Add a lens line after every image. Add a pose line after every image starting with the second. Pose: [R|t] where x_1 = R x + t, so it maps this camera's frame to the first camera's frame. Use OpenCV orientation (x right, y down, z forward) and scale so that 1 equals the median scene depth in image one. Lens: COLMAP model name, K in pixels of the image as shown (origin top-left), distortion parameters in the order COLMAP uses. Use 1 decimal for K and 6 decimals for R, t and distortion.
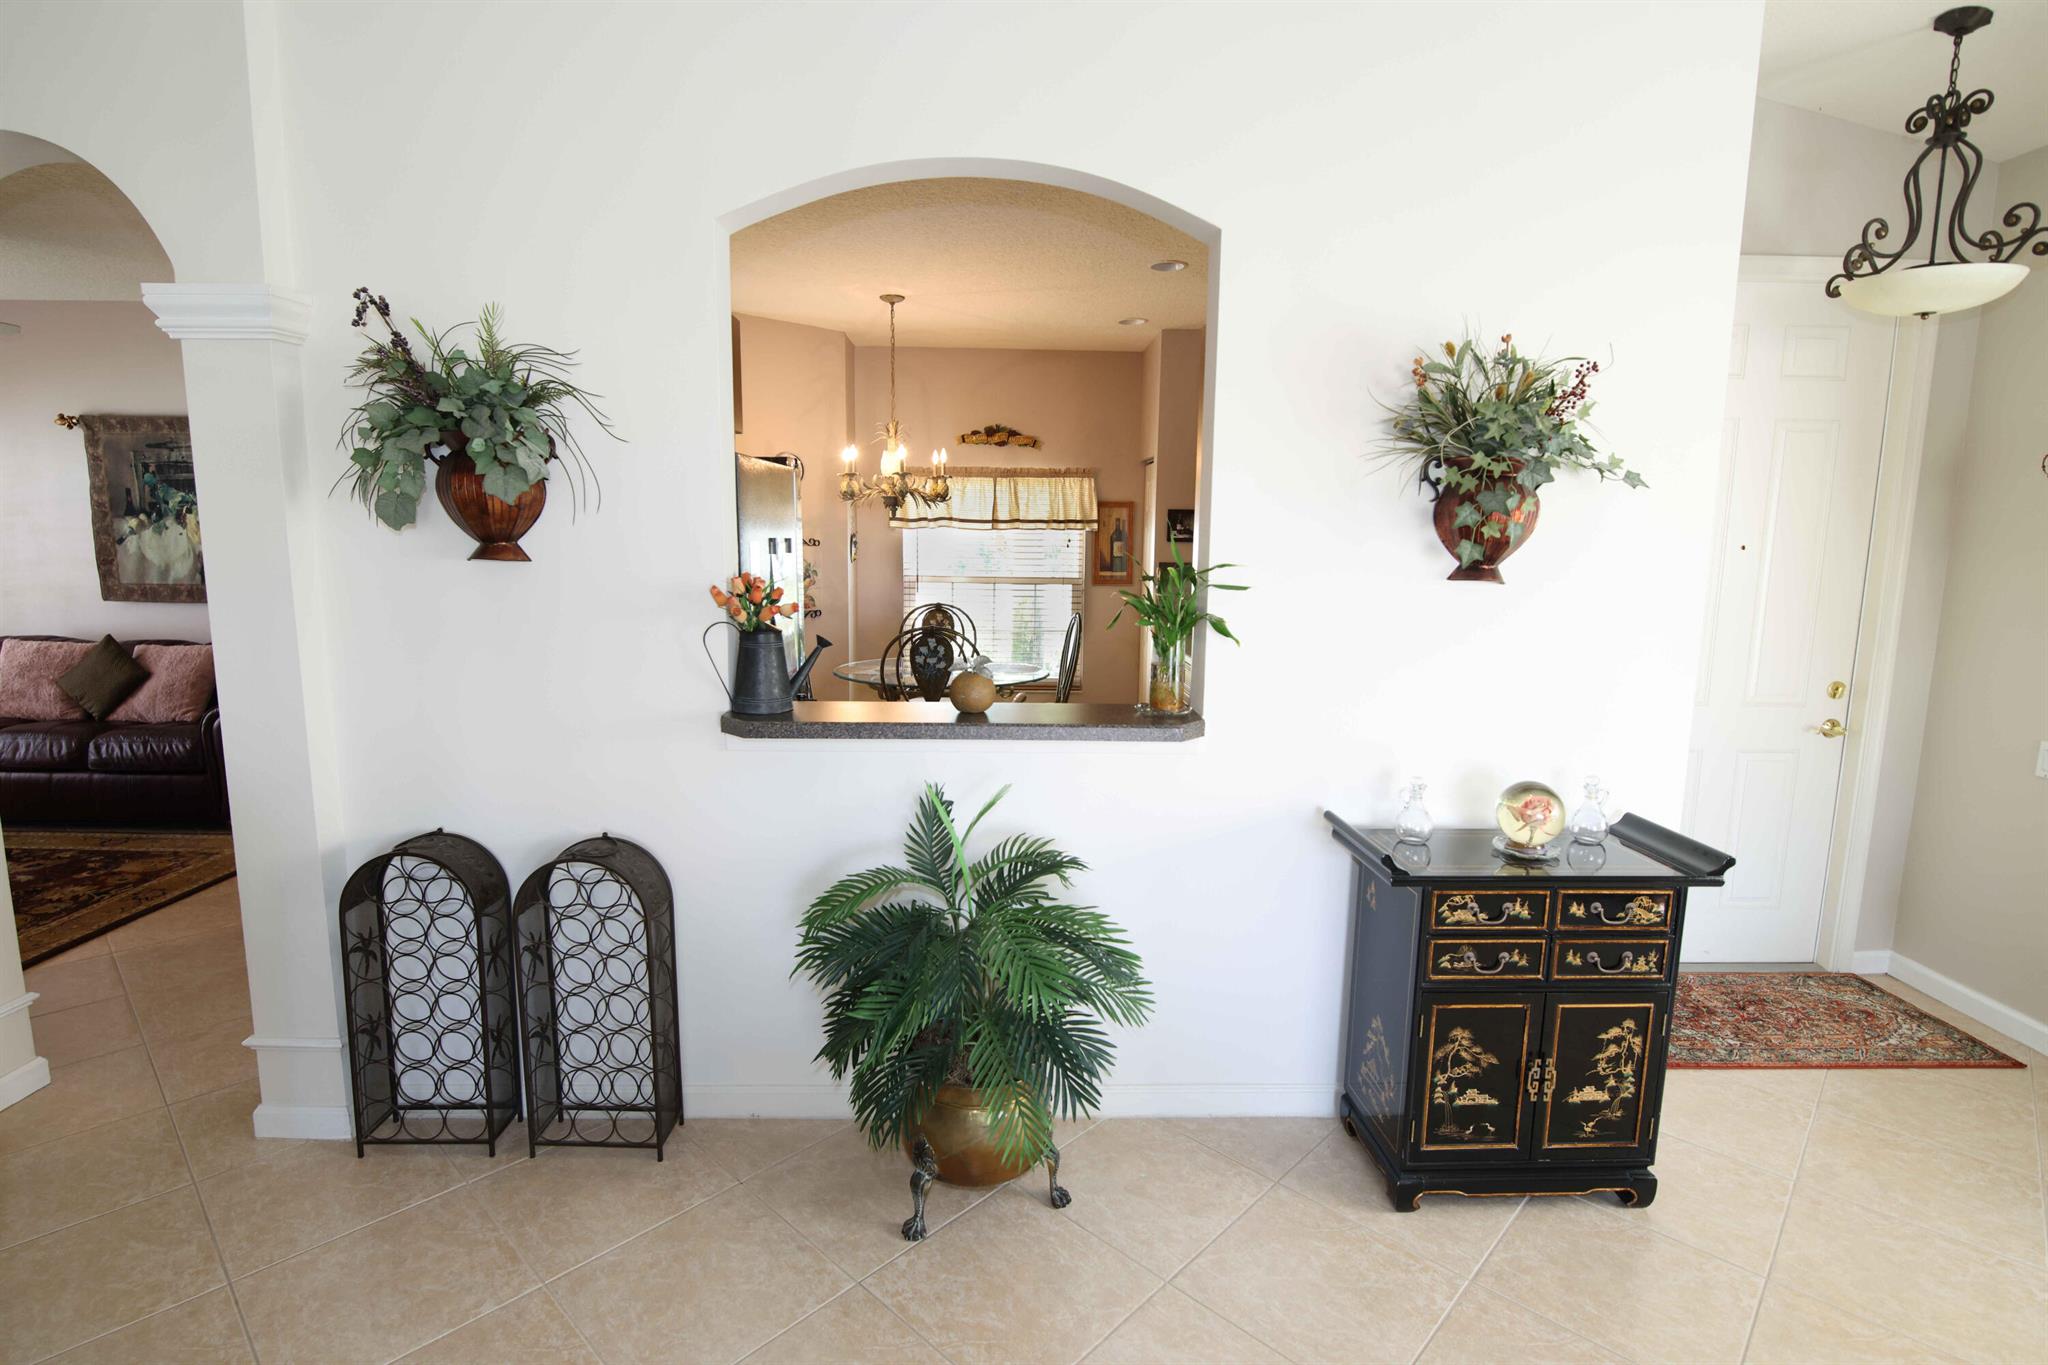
lens RADIAL K [[998.8, 0, 1023.6], [0, 998.8, 674.7], [0, 0, 1]] dist [-0.003459, -0.001623]
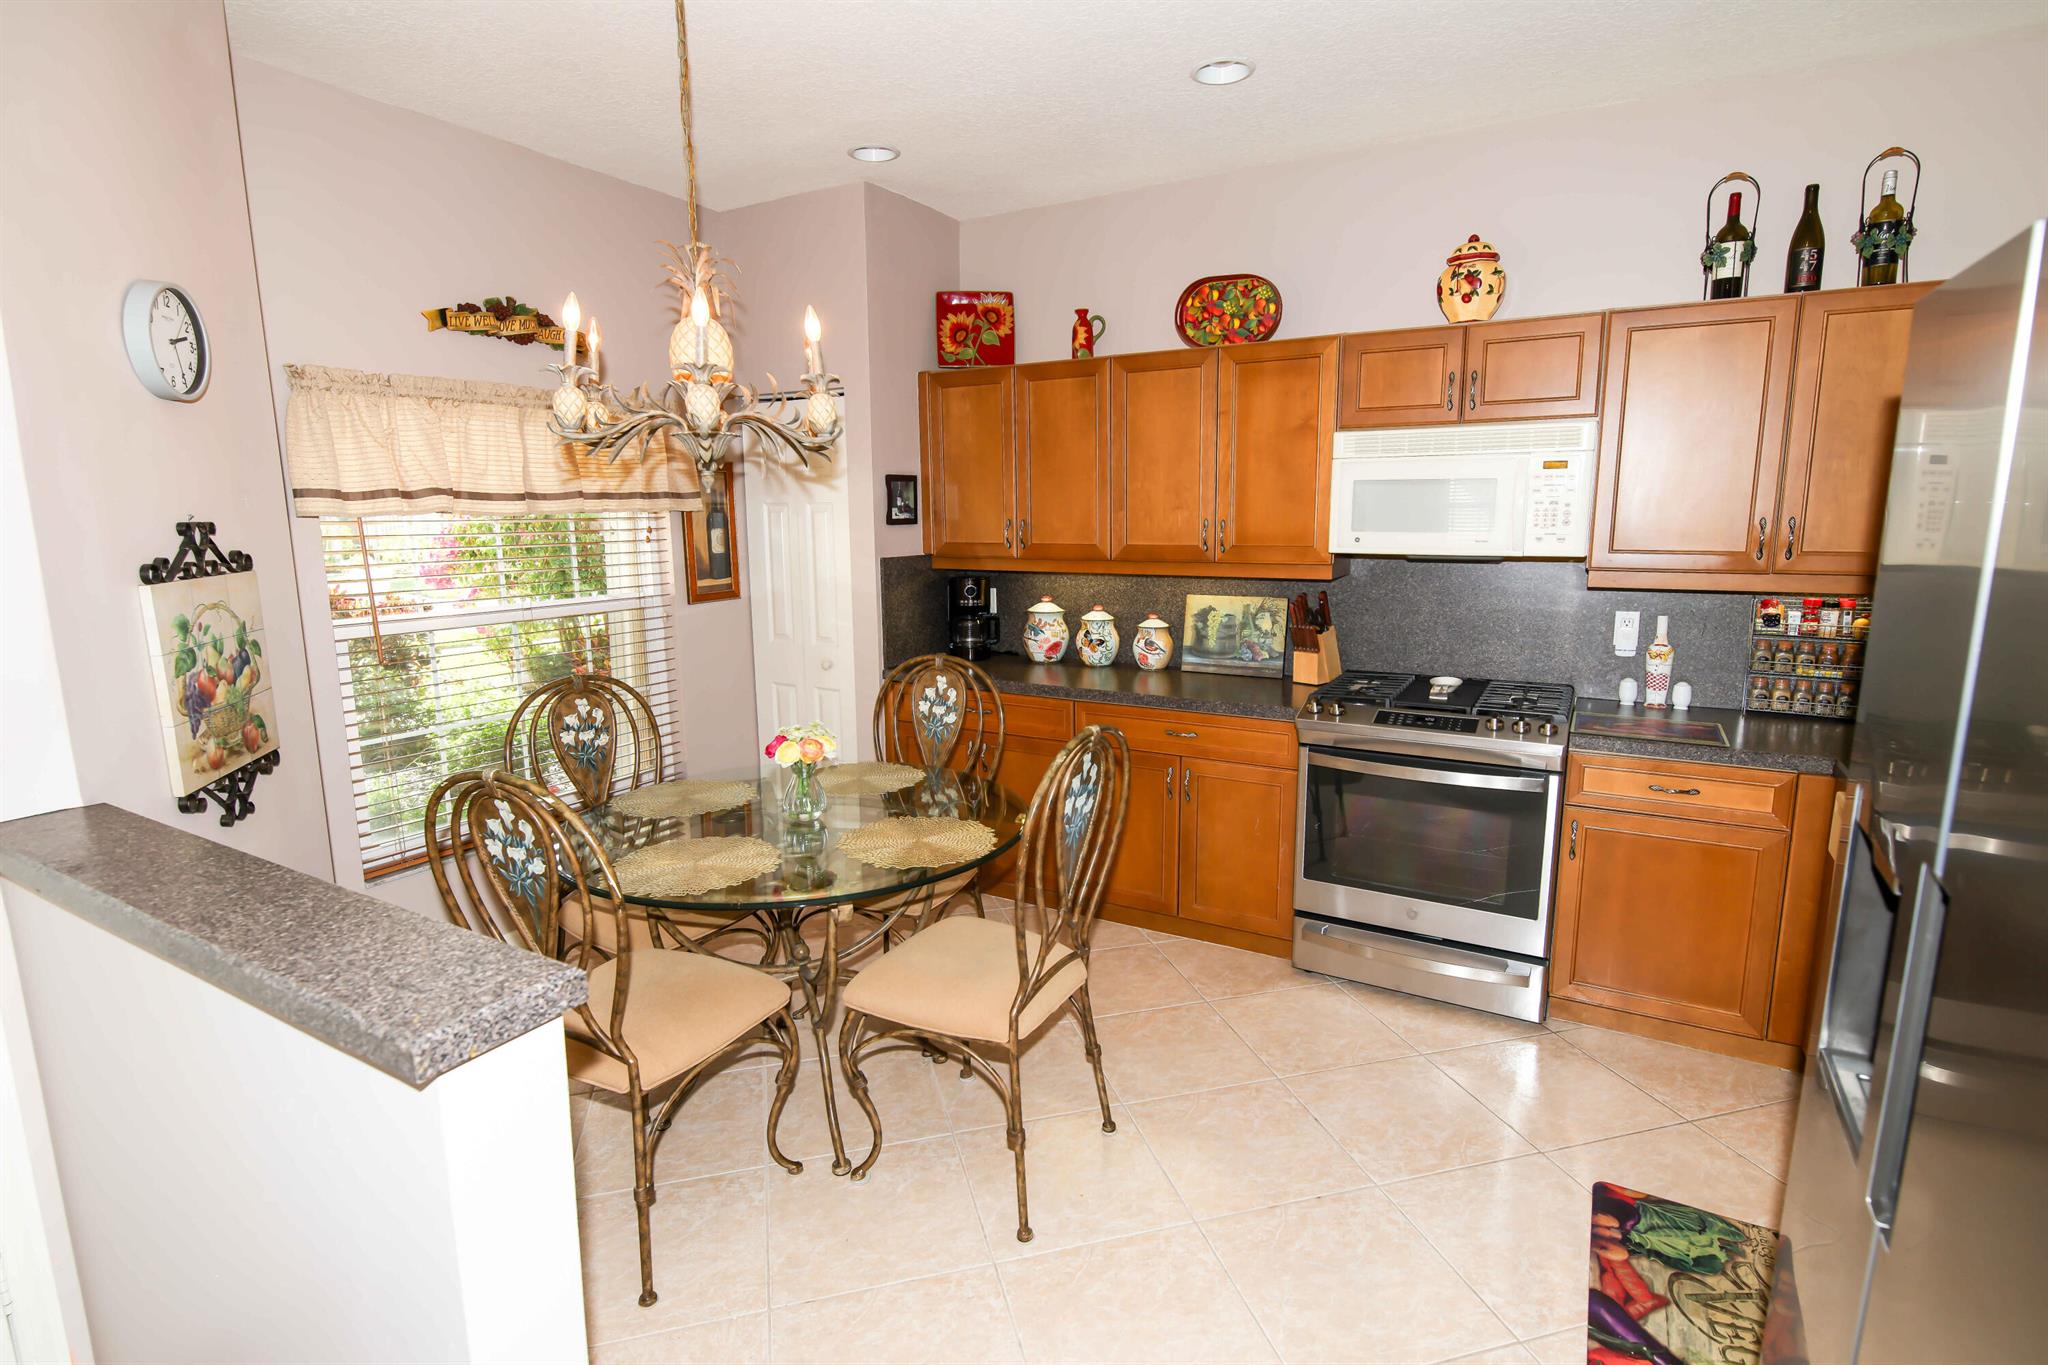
lens RADIAL K [[998.8, 0, 1023.6], [0, 998.8, 674.7], [0, 0, 1]] dist [-0.003459, -0.001623]
pose [[0.527304, -0.158989, 0.834670, -0.888802], [0.135700, 0.985487, 0.101989, -0.225316], [-0.838771, 0.059486, 0.541225, 1.433073]]
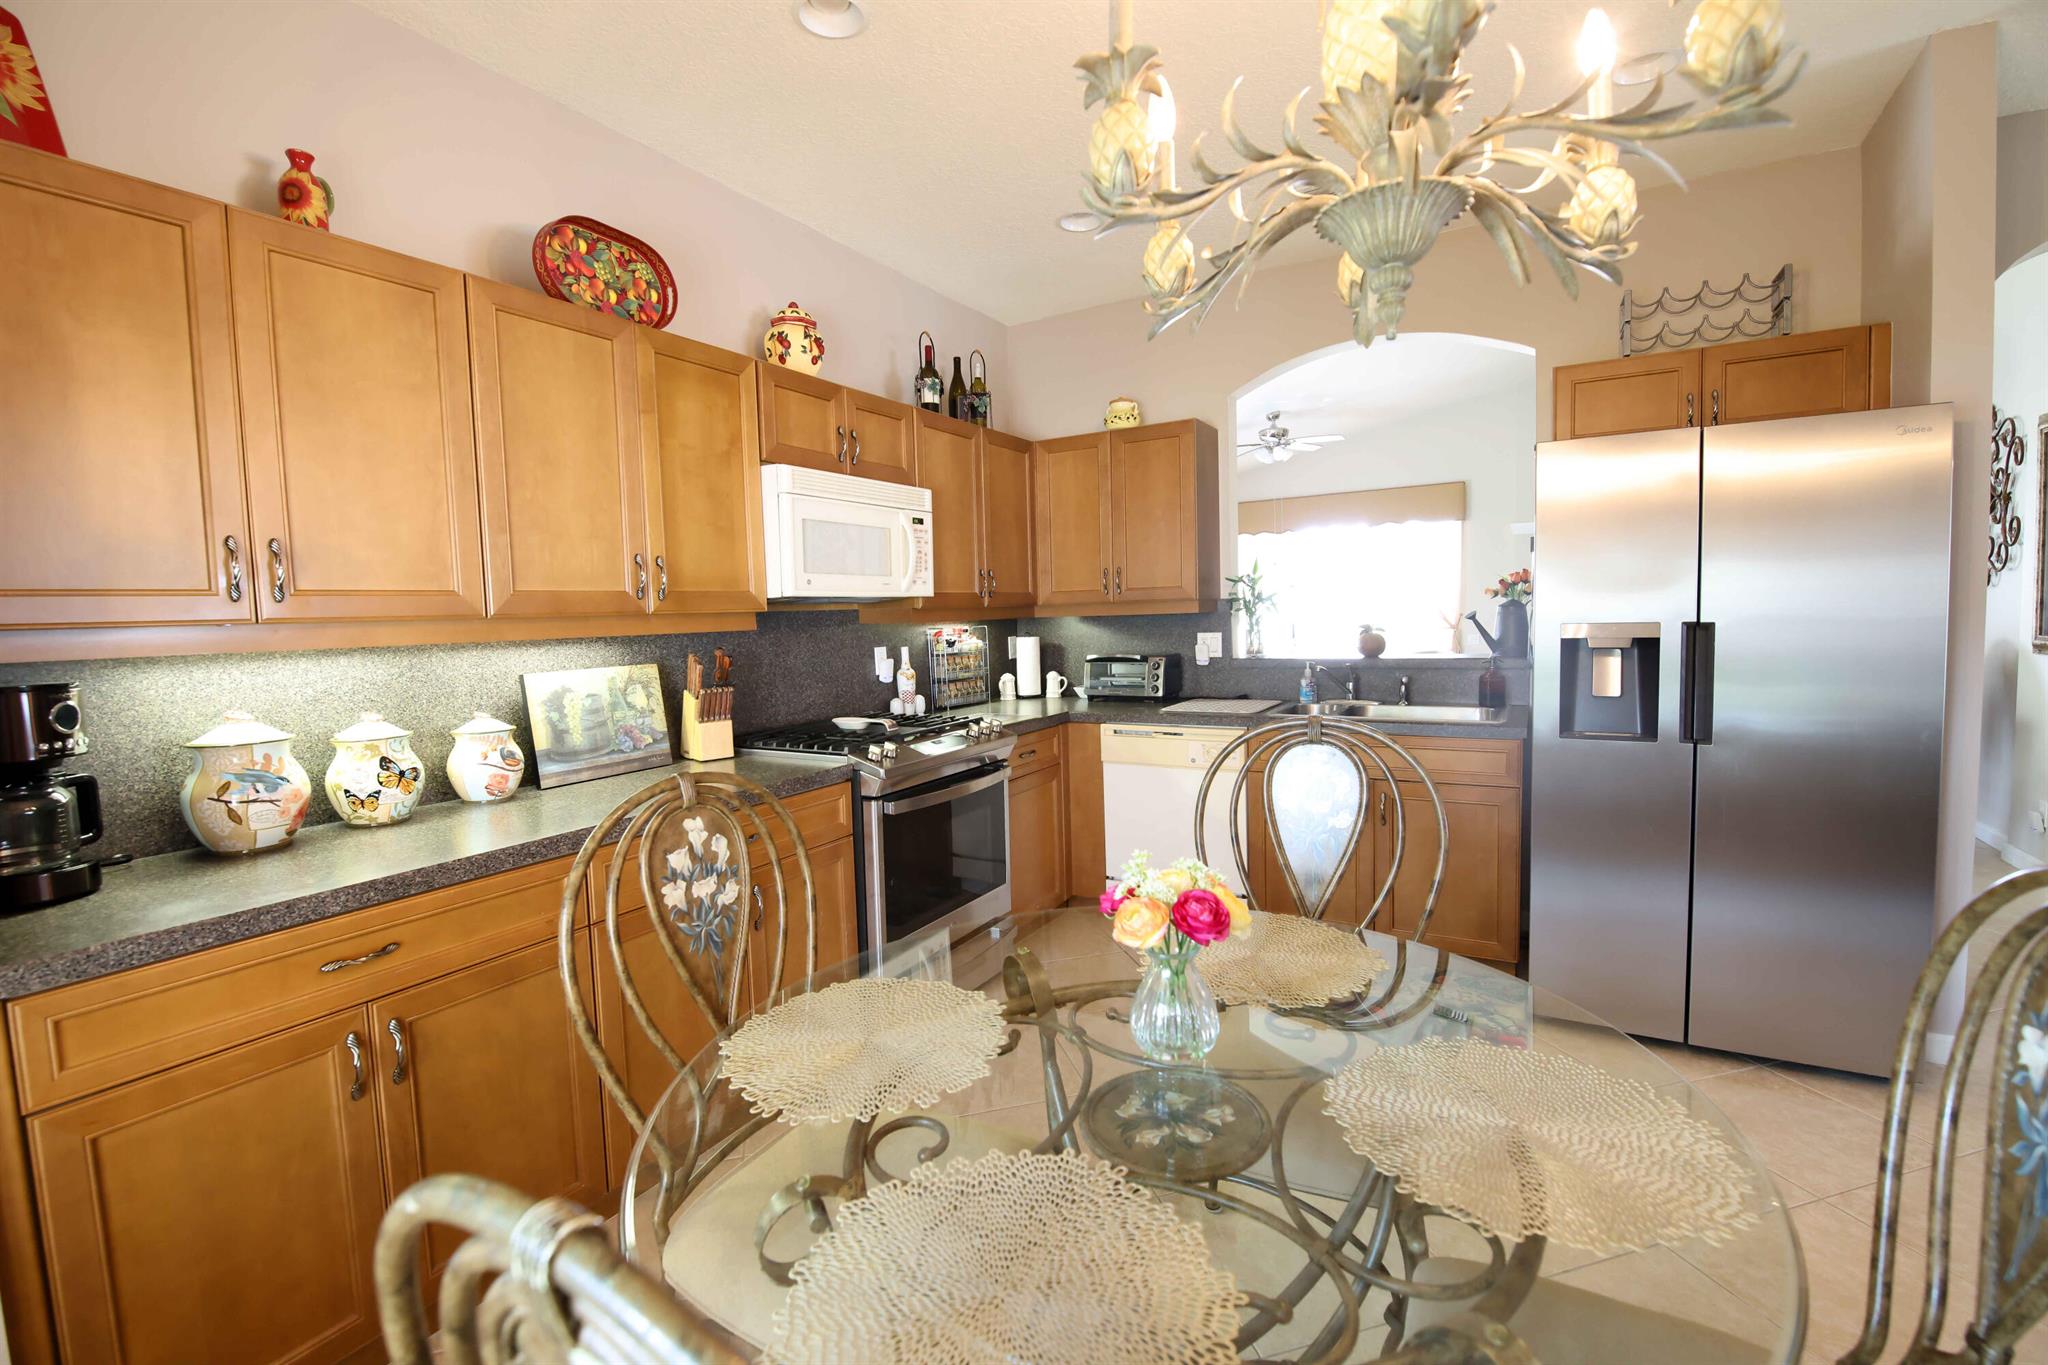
lens RADIAL K [[880.7, 0, 1028.9], [0, 880.7, 677.3], [0, 0, 1]] dist [-0.007417, -0.000587]
pose [[-0.853318, -0.024695, 0.520806, -0.343603], [0.093713, 0.975347, 0.199792, -0.282584], [-0.512900, 0.219293, -0.829966, 2.533297]]
